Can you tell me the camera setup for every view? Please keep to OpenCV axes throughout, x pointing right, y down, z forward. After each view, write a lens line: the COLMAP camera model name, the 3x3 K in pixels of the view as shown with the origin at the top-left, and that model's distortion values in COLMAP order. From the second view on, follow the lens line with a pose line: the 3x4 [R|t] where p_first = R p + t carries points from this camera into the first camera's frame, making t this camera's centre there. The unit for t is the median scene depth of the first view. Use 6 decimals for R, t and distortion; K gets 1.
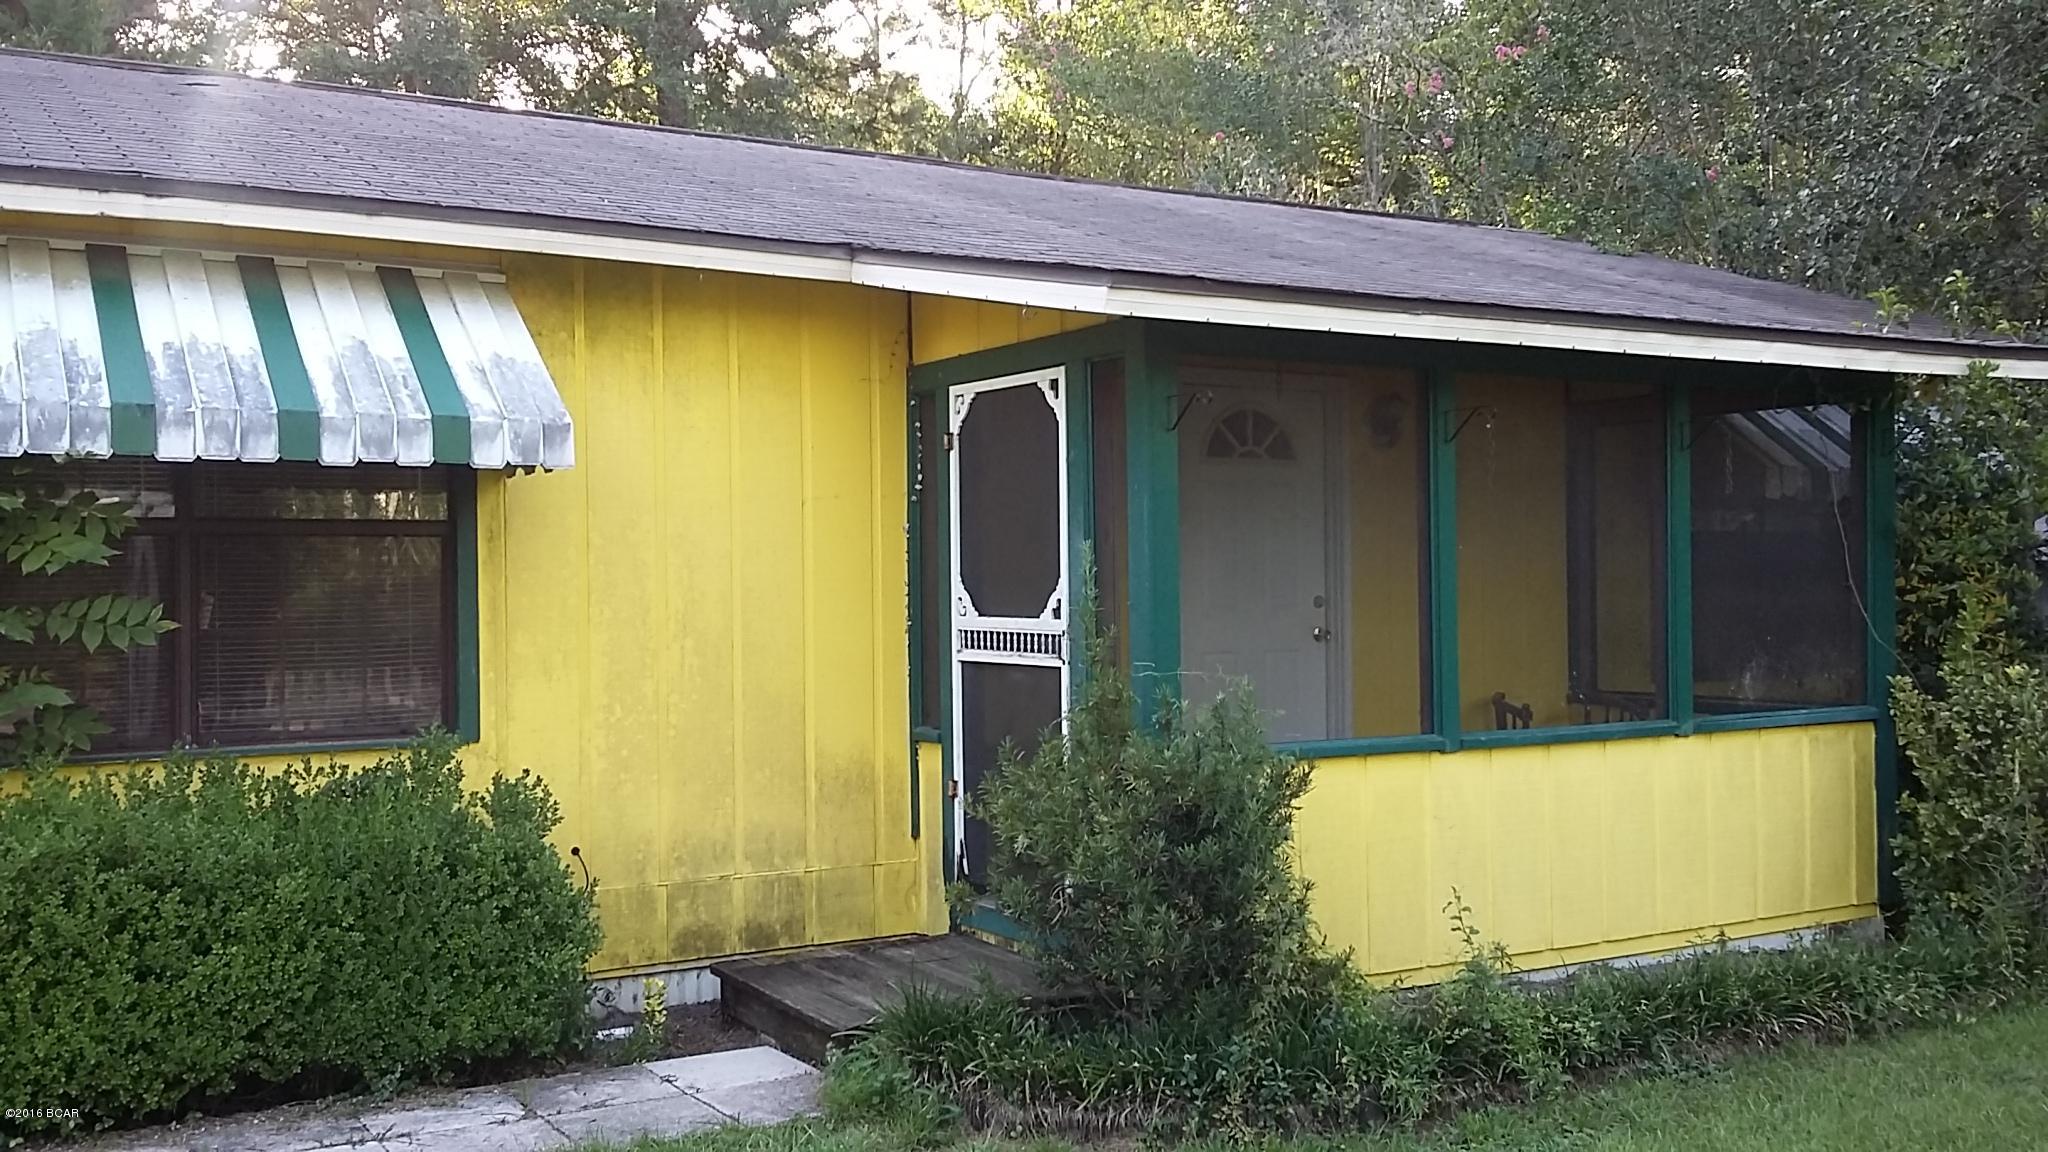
lens RADIAL K [[1898.7, 0, 1017.1], [0, 1898.7, 583.3], [0, 0, 1]] dist [0.097861, -0.204767]
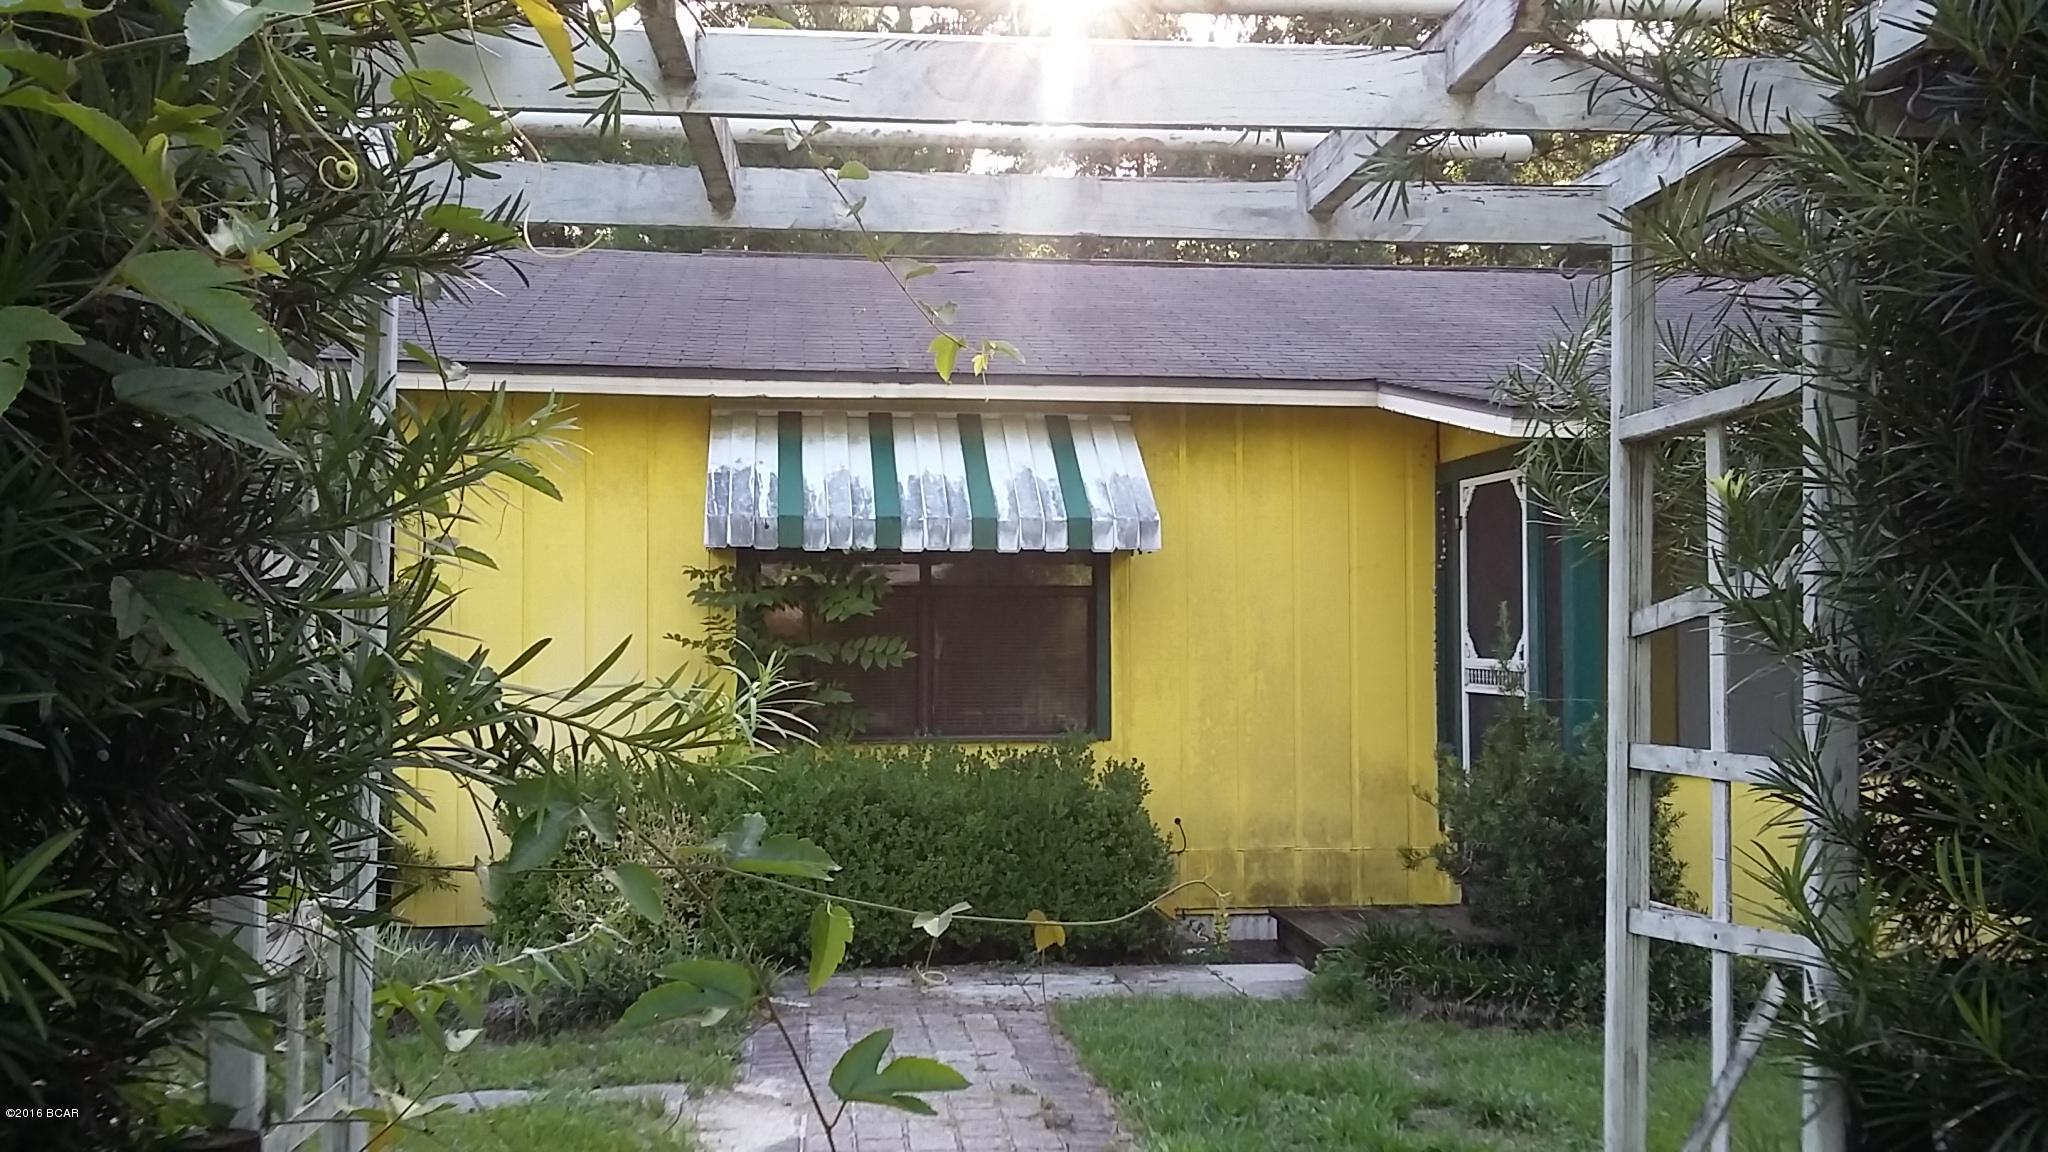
lens RADIAL K [[1898.7, 0, 1017.1], [0, 1898.7, 583.3], [0, 0, 1]] dist [0.097861, -0.204767]
pose [[0.917190, -0.003148, -0.398438, 0.243981], [-0.007134, 0.999679, -0.024319, 0.000530], [0.398387, 0.025147, 0.916873, -0.372049]]
